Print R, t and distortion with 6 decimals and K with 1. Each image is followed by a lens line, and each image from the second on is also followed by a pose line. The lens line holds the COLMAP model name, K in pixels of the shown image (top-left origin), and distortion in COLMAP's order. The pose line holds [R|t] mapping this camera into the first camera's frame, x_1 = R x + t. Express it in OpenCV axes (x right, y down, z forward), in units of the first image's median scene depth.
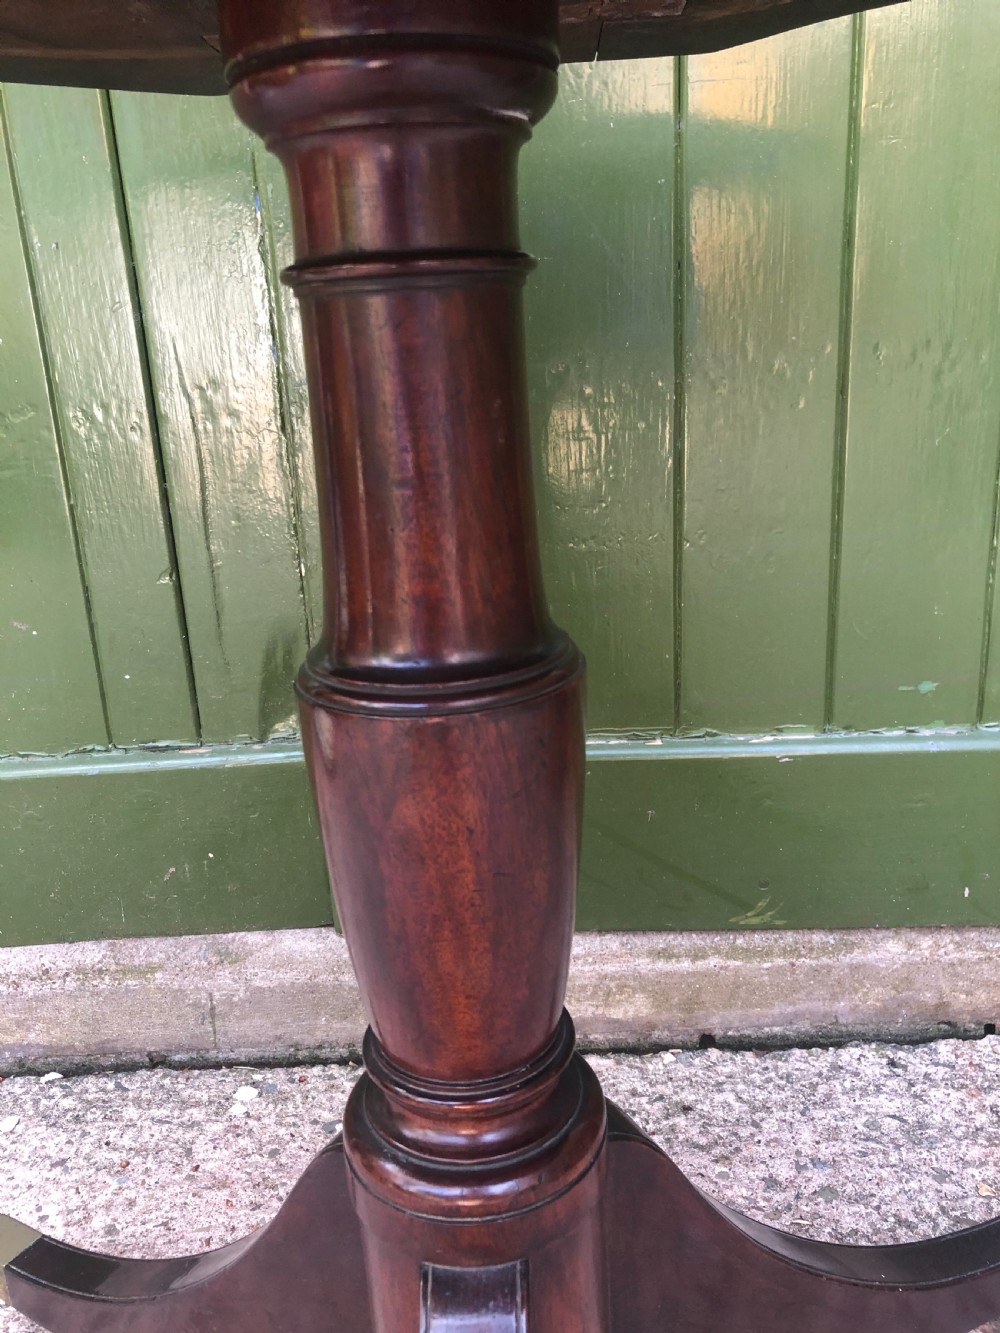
lens RADIAL K [[1098.9, 0, 501.5], [0, 1098.9, 668.2], [0, 0, 1]] dist [-0.002594, 0.017084]
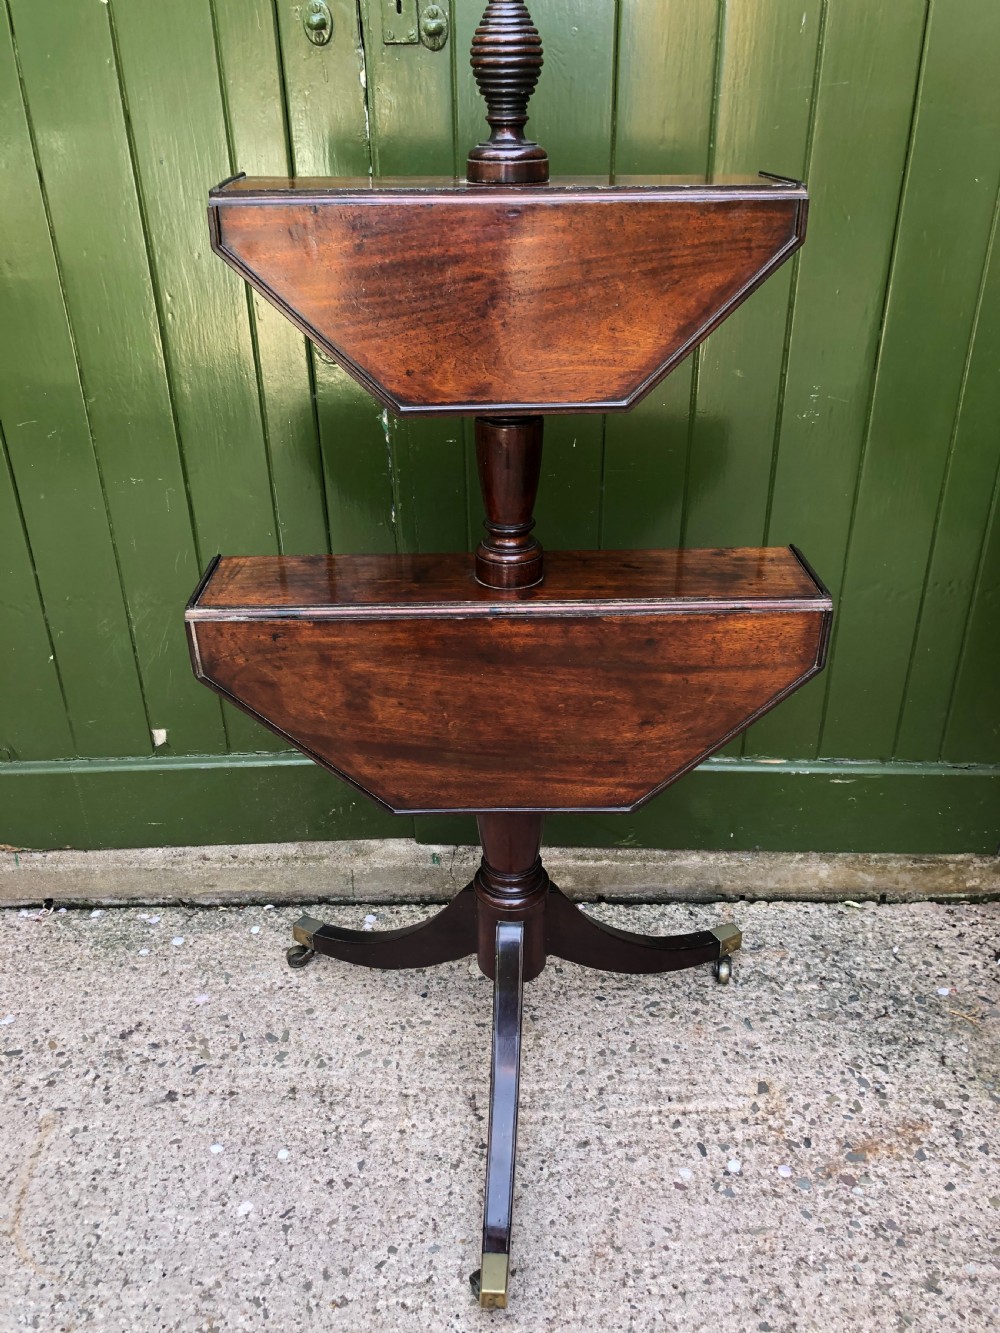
lens RADIAL K [[1098.9, 0, 509.3], [0, 1098.9, 664.8], [0, 0, 1]] dist [-0.002594, 0.017084]
pose [[0.999147, 0.033348, 0.024349, -0.042717], [-0.037246, 0.982437, 0.182837, -0.445203], [-0.017824, -0.183588, 0.982842, -0.894714]]
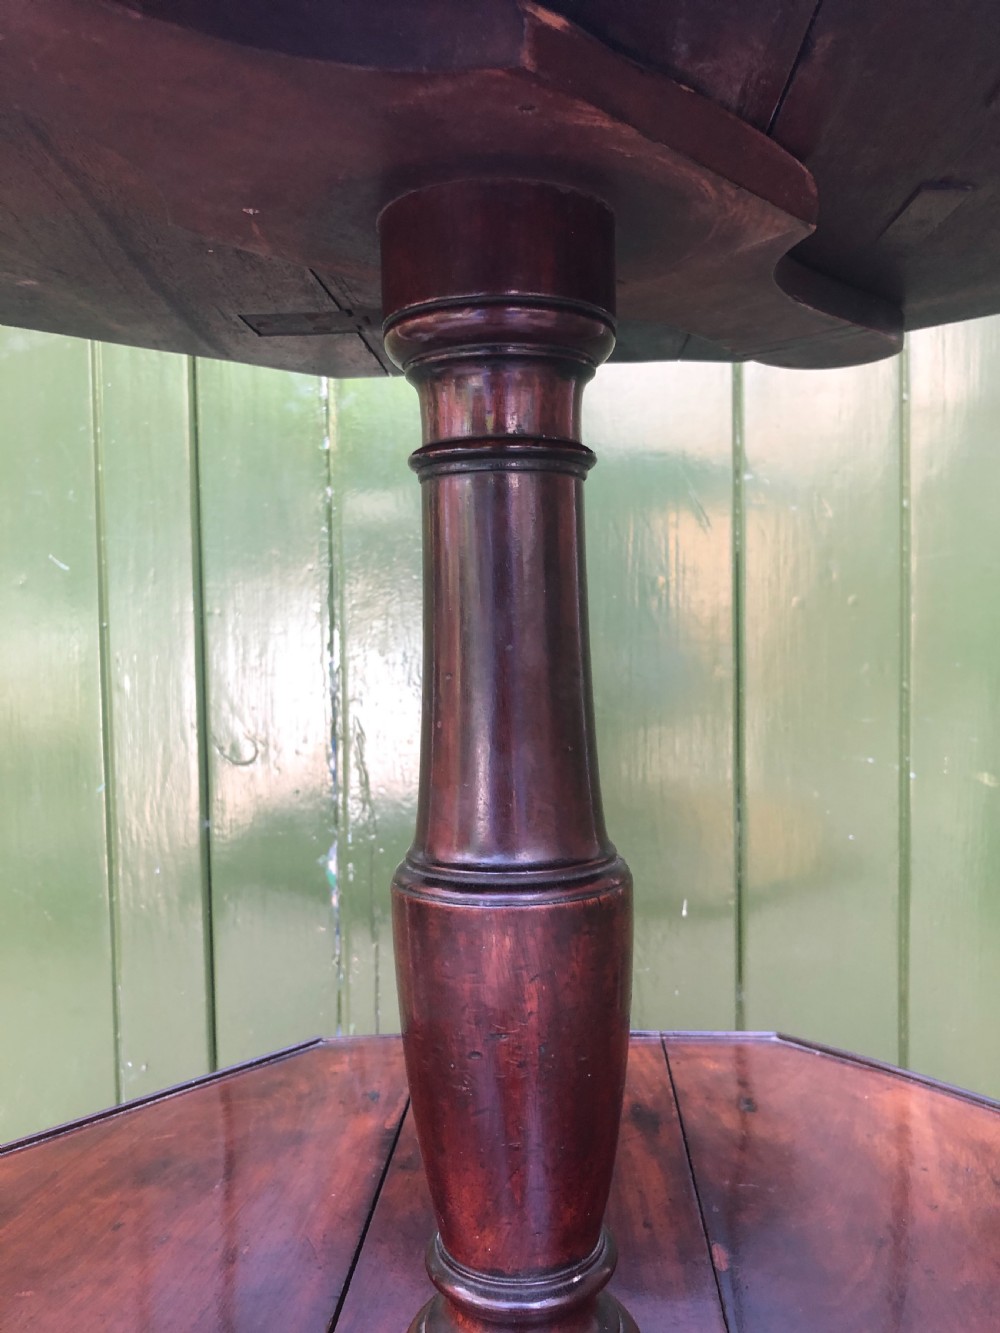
lens RADIAL K [[1098.9, 0, 507.6], [0, 1098.9, 659.5], [0, 0, 1]] dist [-0.002594, 0.017084]
pose [[0.999121, 0.038029, -0.017640, -0.048941], [-0.041381, 0.962013, -0.269850, -0.423815], [0.006708, 0.270343, 0.962741, -0.105372]]
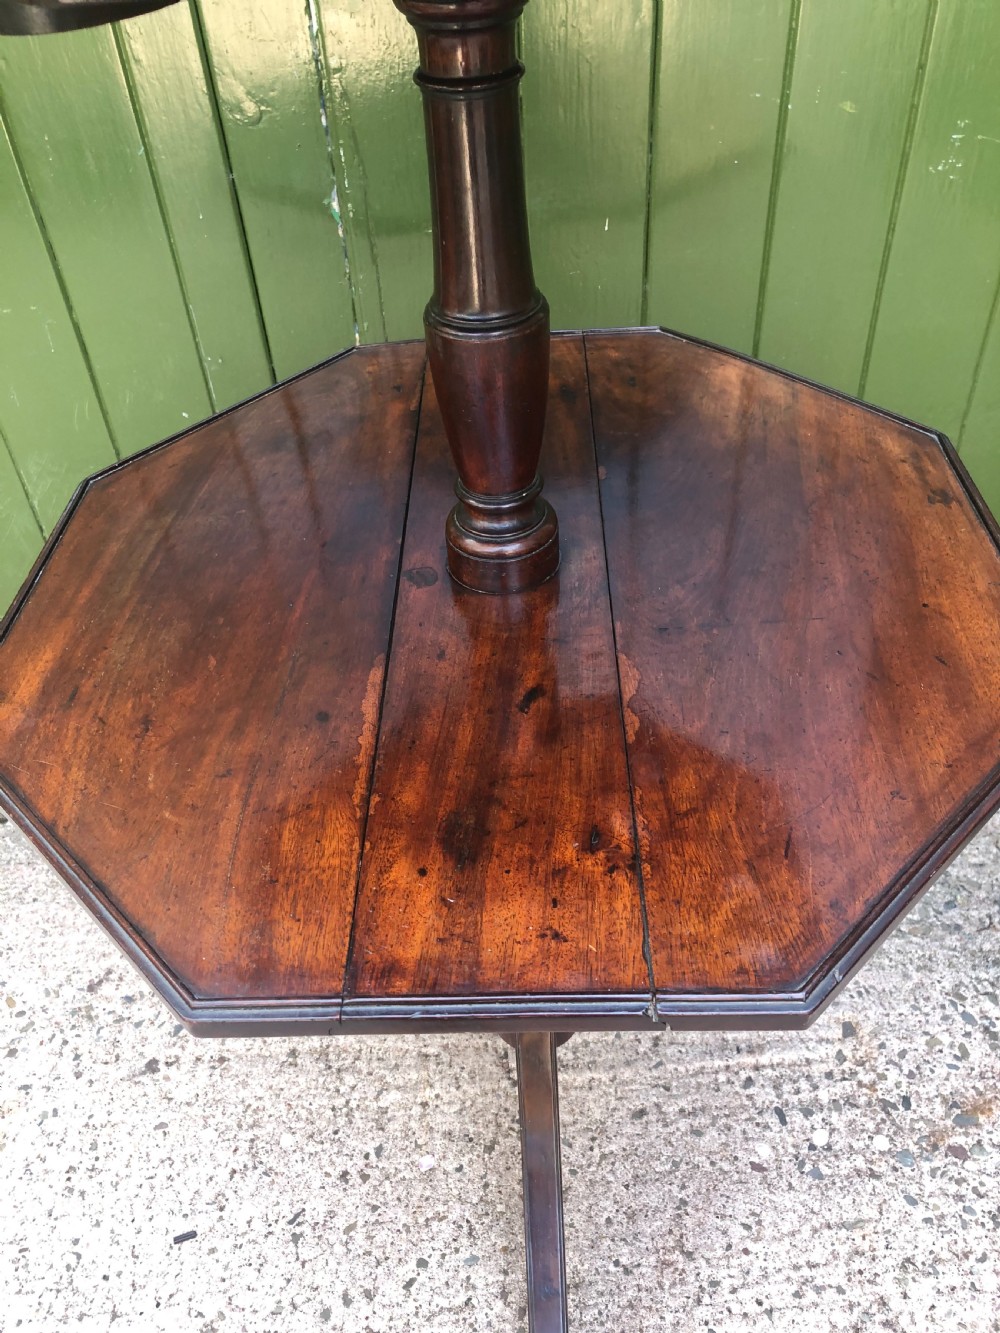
lens RADIAL K [[1098.9, 0, 488.7], [0, 1098.9, 661.6], [0, 0, 1]] dist [-0.002594, 0.017084]
pose [[0.999767, -0.019060, 0.010142, -0.060630], [0.013153, 0.910183, 0.413998, -0.538855], [-0.017122, -0.413768, 0.910221, -0.454804]]
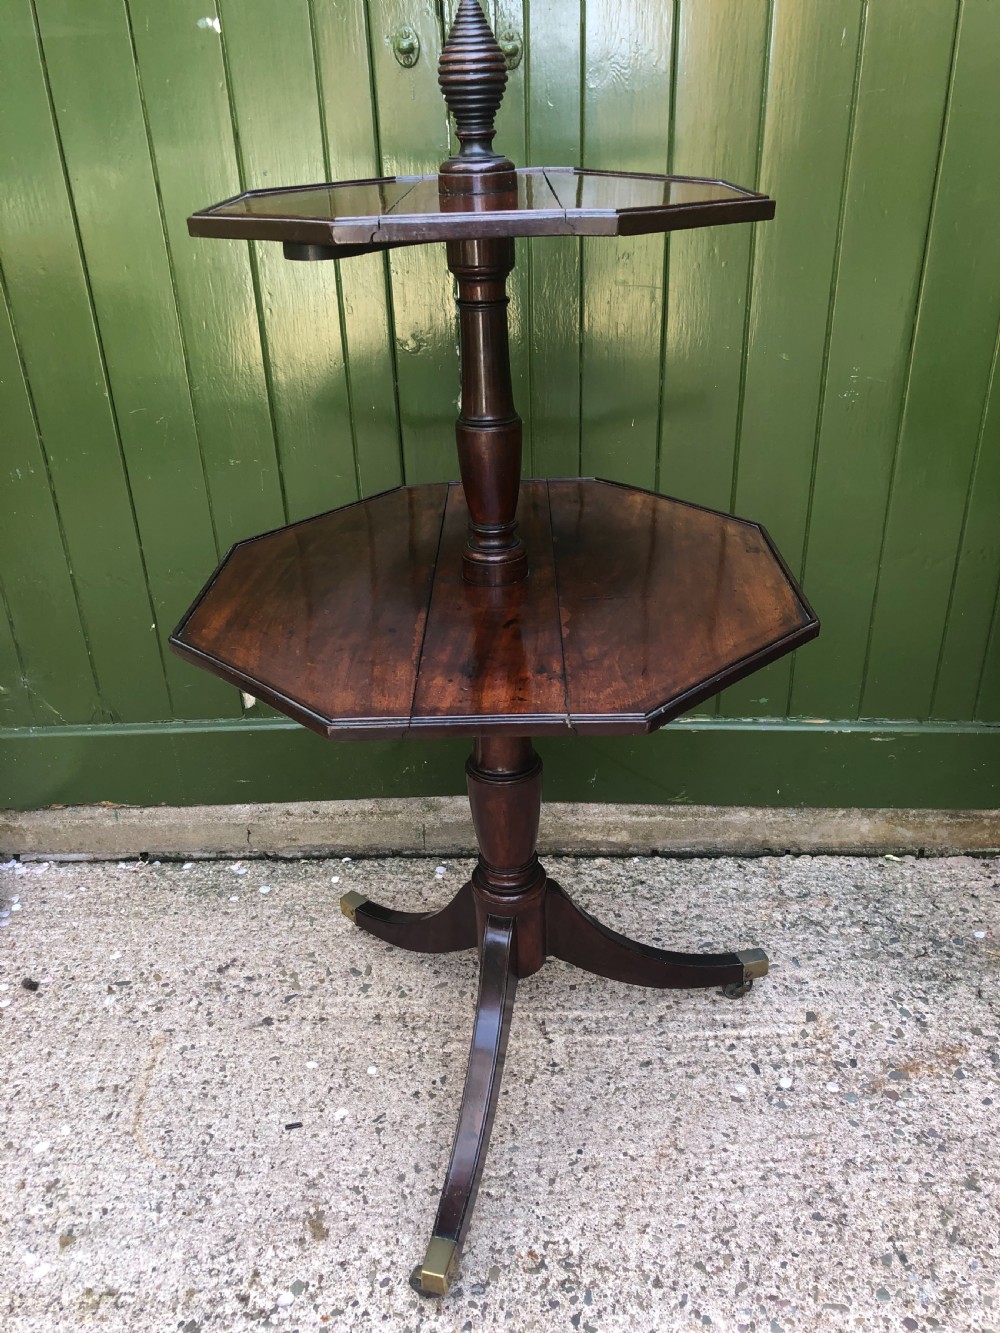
lens RADIAL K [[1098.9, 0, 502.0], [0, 1098.9, 664.0], [0, 0, 1]] dist [-0.002594, 0.017084]
pose [[0.999531, 0.029423, -0.008438, -0.104284], [-0.027518, 0.984497, 0.173232, -0.391549], [0.013404, -0.172919, 0.984845, -1.061545]]
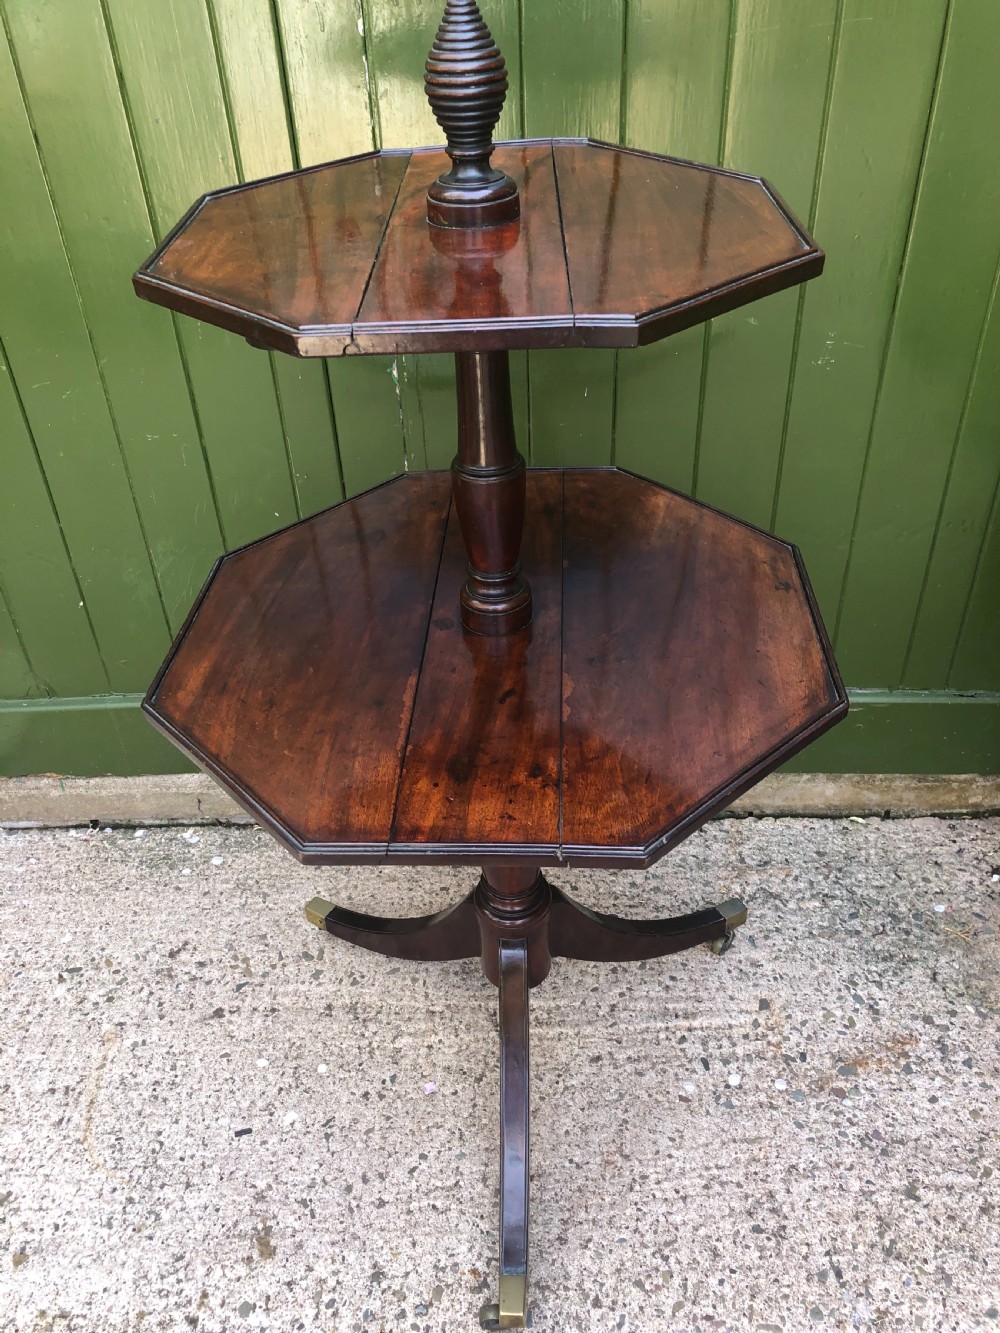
lens RADIAL K [[1098.9, 0, 499.6], [0, 1098.9, 657.9], [0, 0, 1]] dist [-0.002594, 0.017084]
pose [[0.999831, 0.018123, -0.002957, -0.032027], [-0.016153, 0.944634, 0.327729, -0.638870], [0.008733, -0.327626, 0.944767, -0.892764]]
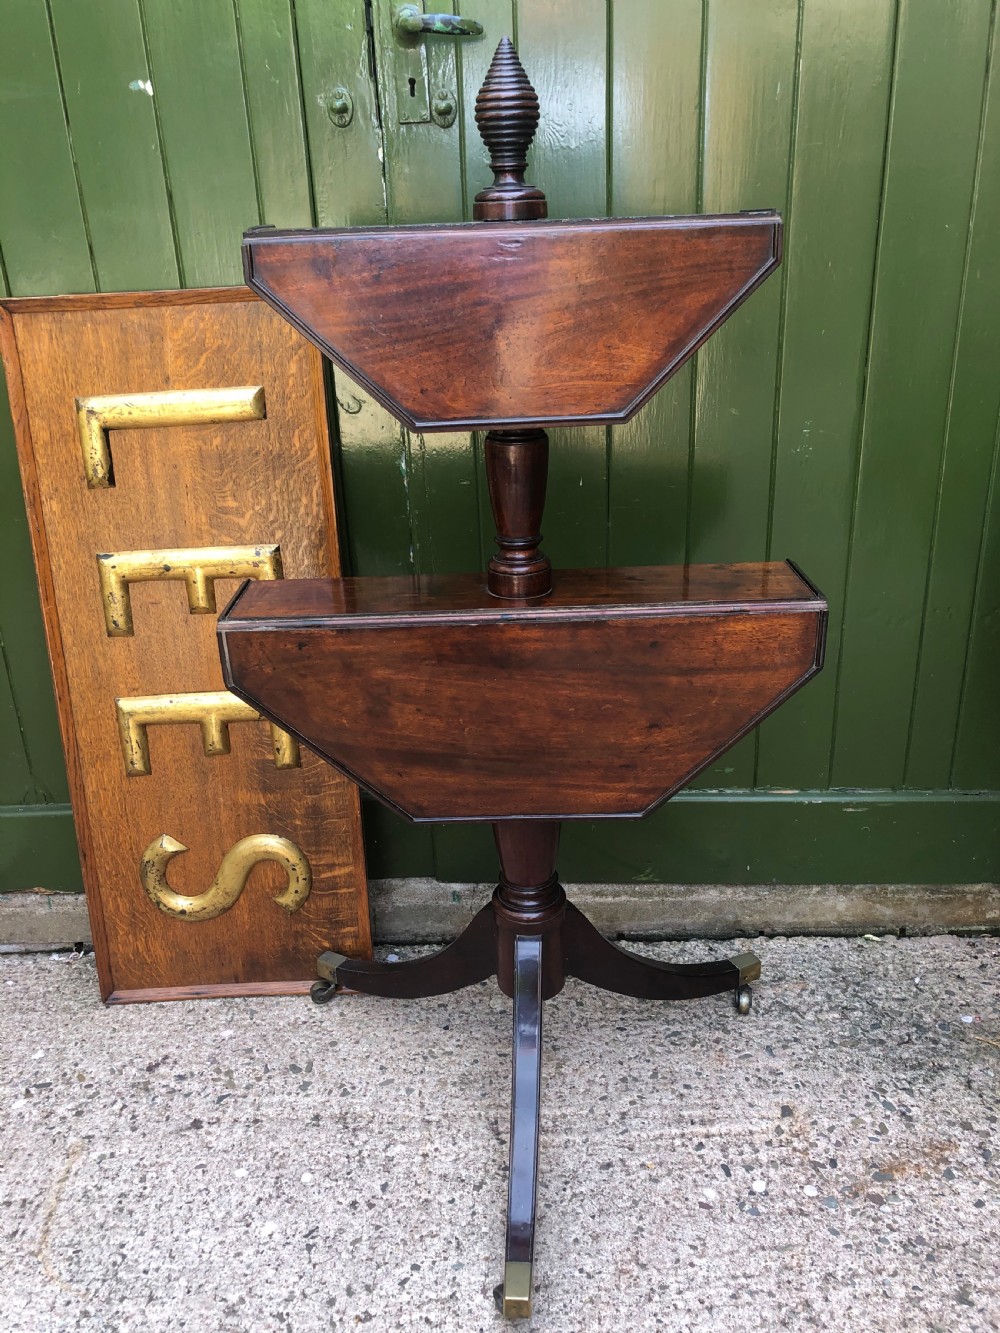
lens RADIAL K [[1098.9, 0, 499.0], [0, 1098.9, 659.9], [0, 0, 1]] dist [-0.002594, 0.017084]
pose [[0.999831, 0.016719, -0.007692, -0.028518], [-0.016028, 0.996459, 0.082539, -0.333081], [0.009045, -0.082402, 0.996558, -0.981134]]
